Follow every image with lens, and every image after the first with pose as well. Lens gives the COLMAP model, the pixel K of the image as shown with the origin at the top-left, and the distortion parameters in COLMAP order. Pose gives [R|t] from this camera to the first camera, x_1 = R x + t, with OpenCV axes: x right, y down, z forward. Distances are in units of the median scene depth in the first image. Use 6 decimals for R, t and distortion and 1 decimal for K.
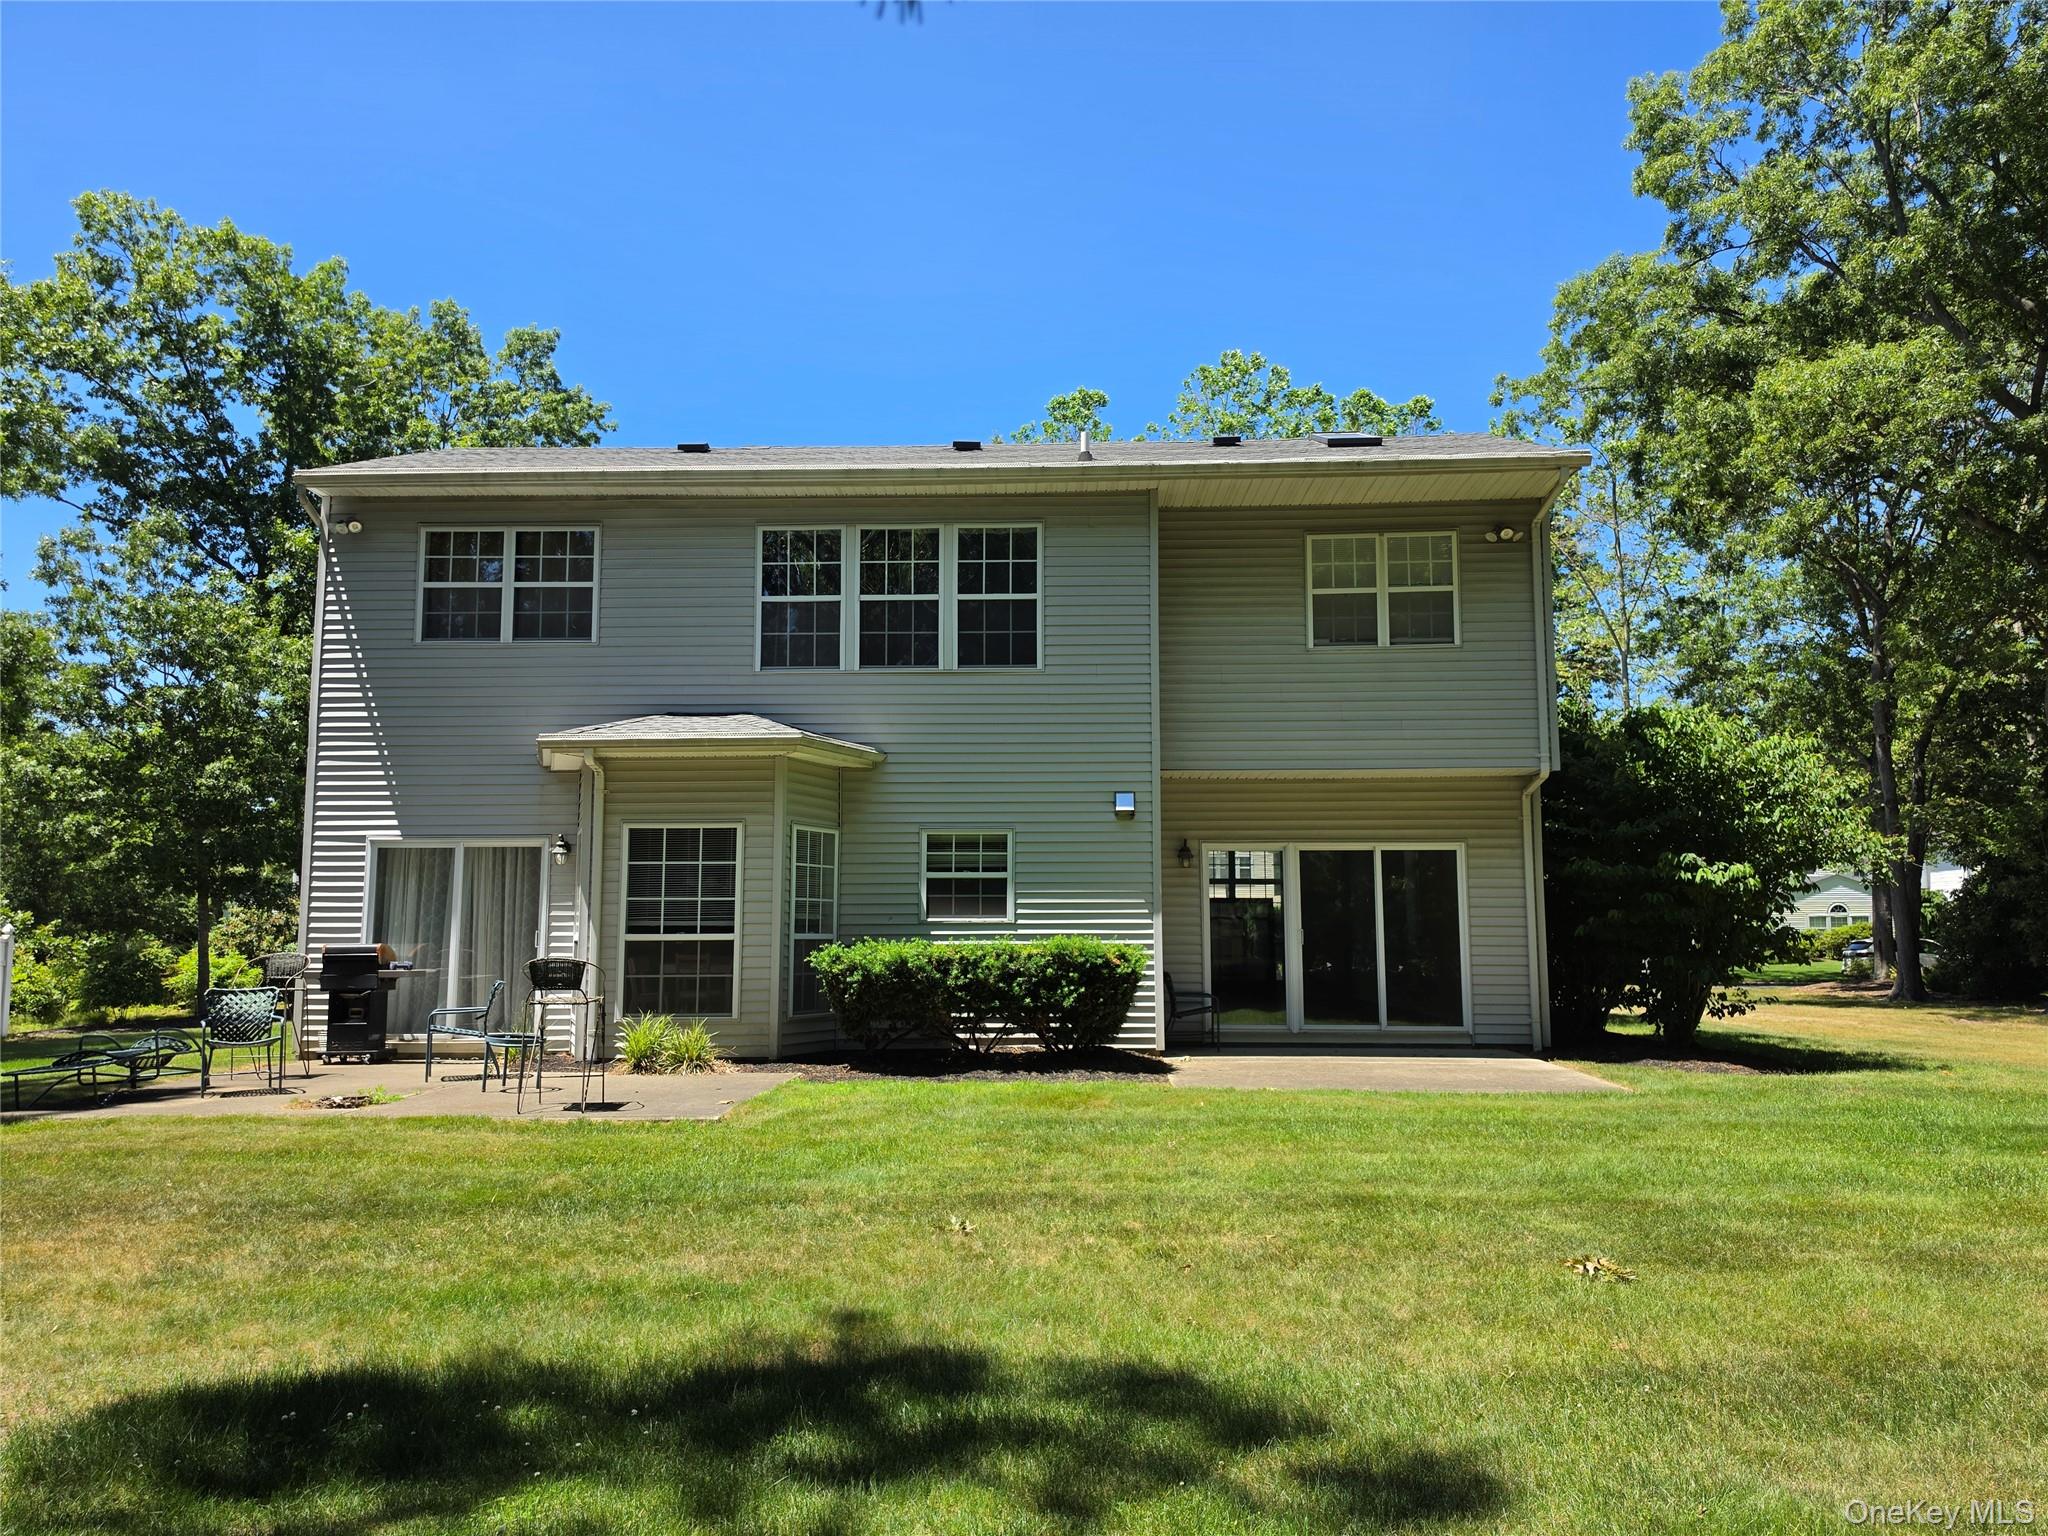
lens RADIAL K [[1410.7, 0, 1025.2], [0, 1410.7, 773.4], [0, 0, 1]] dist [0.042716, -0.007144]
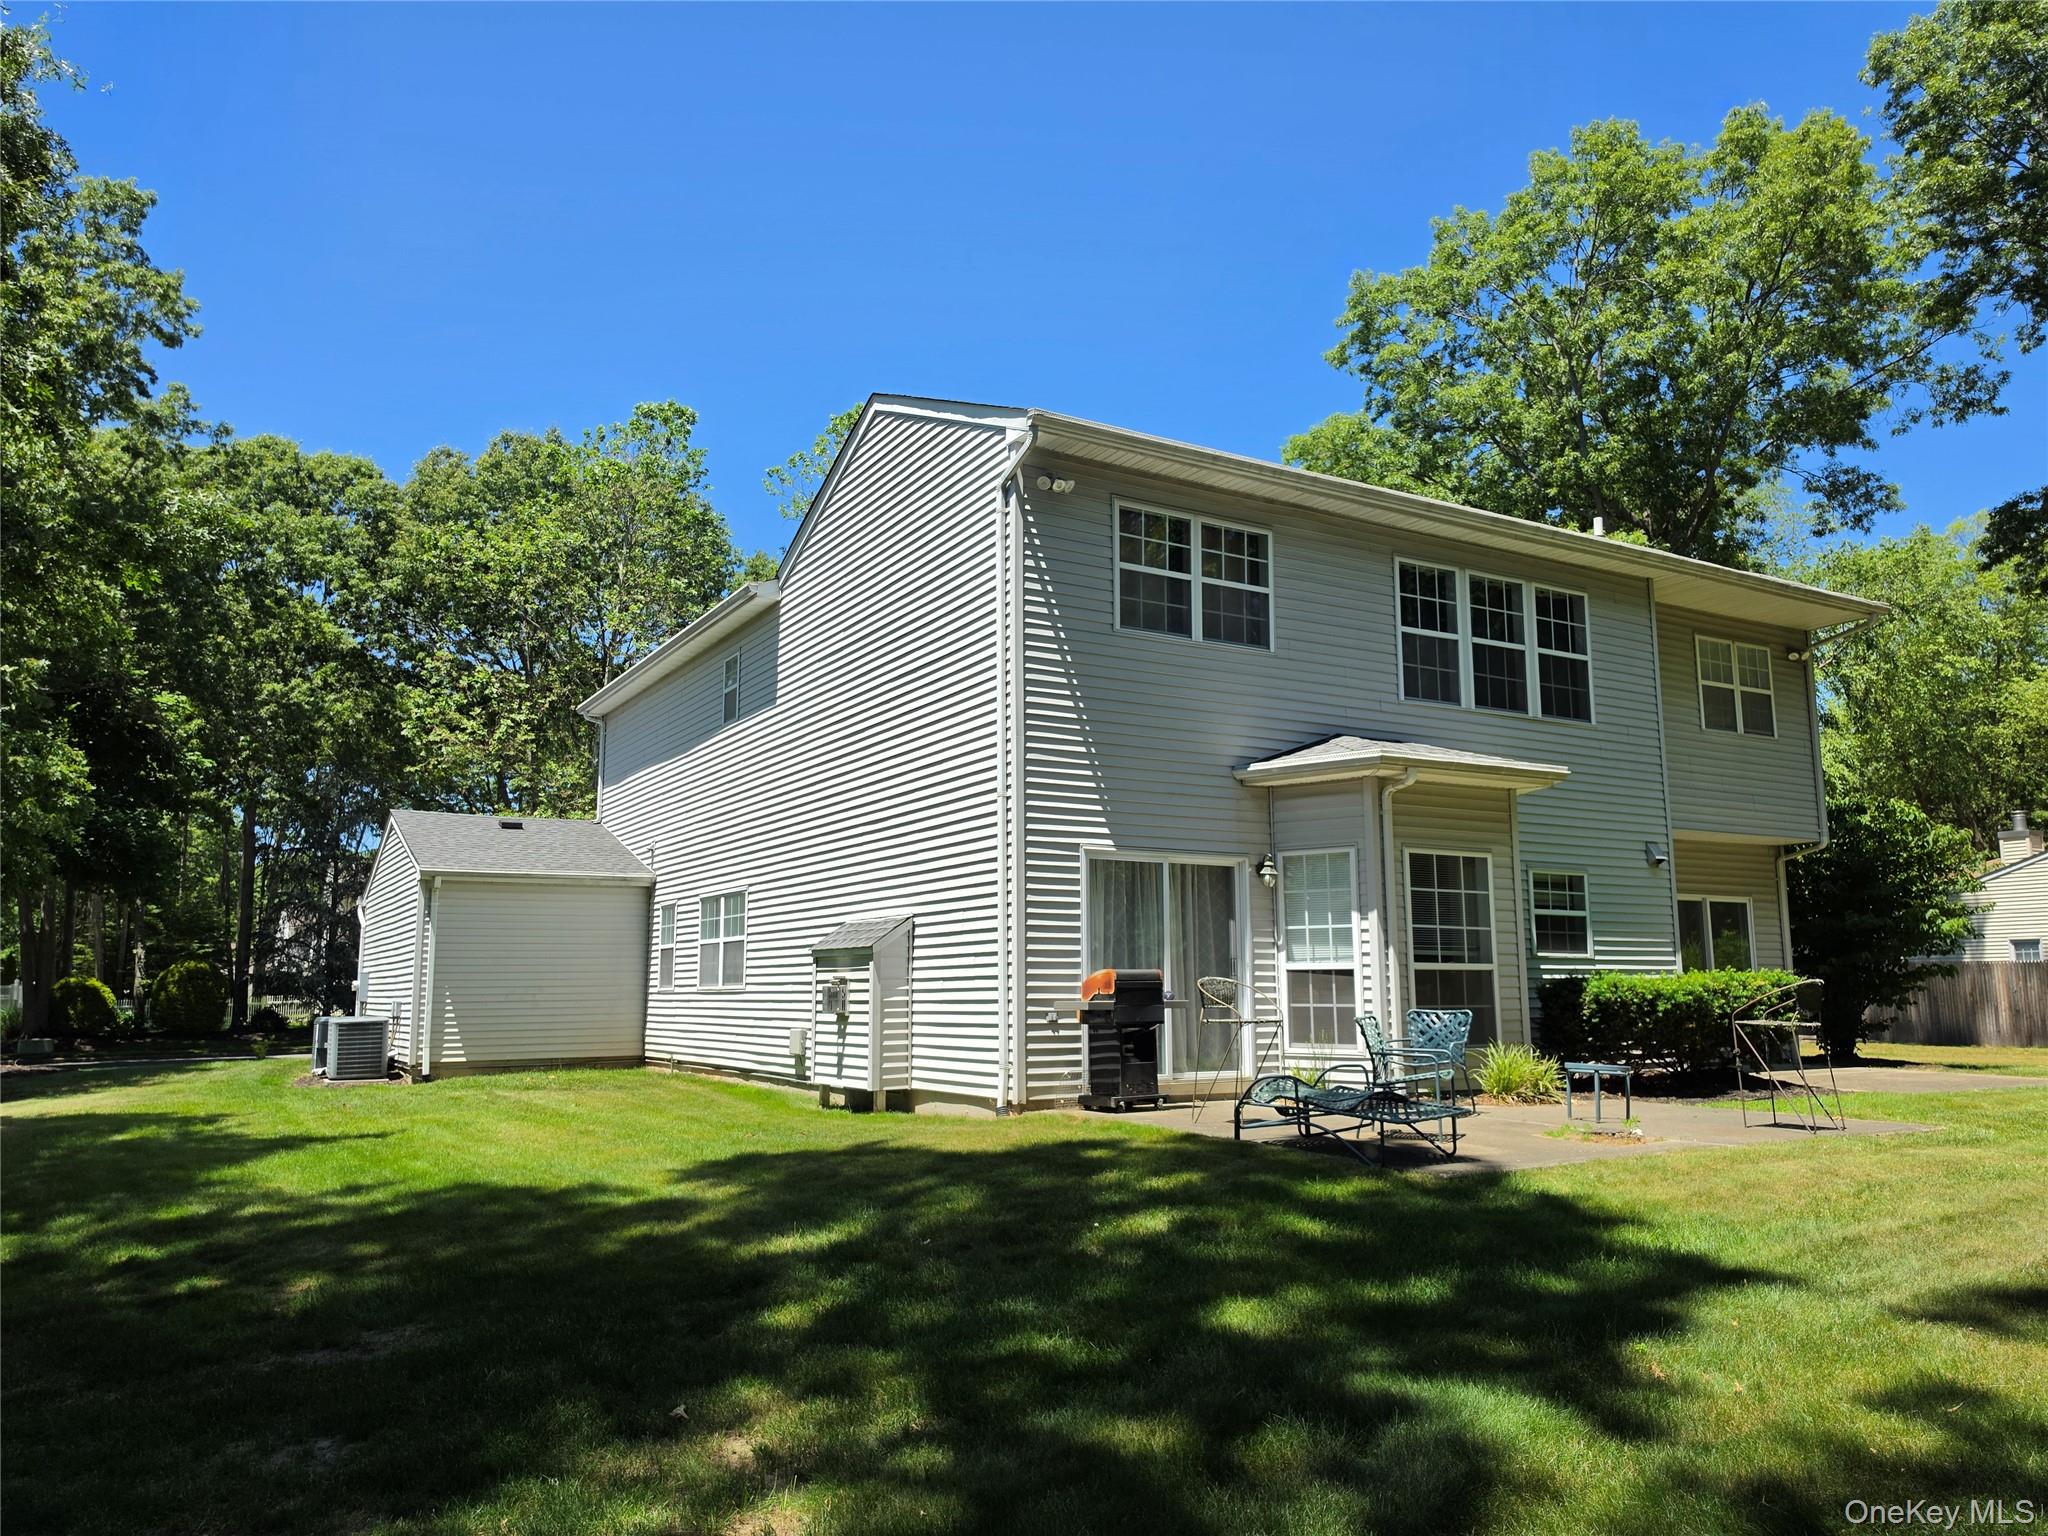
lens RADIAL K [[1410.7, 0, 1022.9], [0, 1410.7, 768.3], [0, 0, 1]] dist [0.042716, -0.007144]
pose [[0.858375, 0.081876, 0.506448, -0.916502], [-0.062093, 0.996506, -0.055863, 0.047294], [-0.509252, 0.016504, 0.860459, 0.276678]]
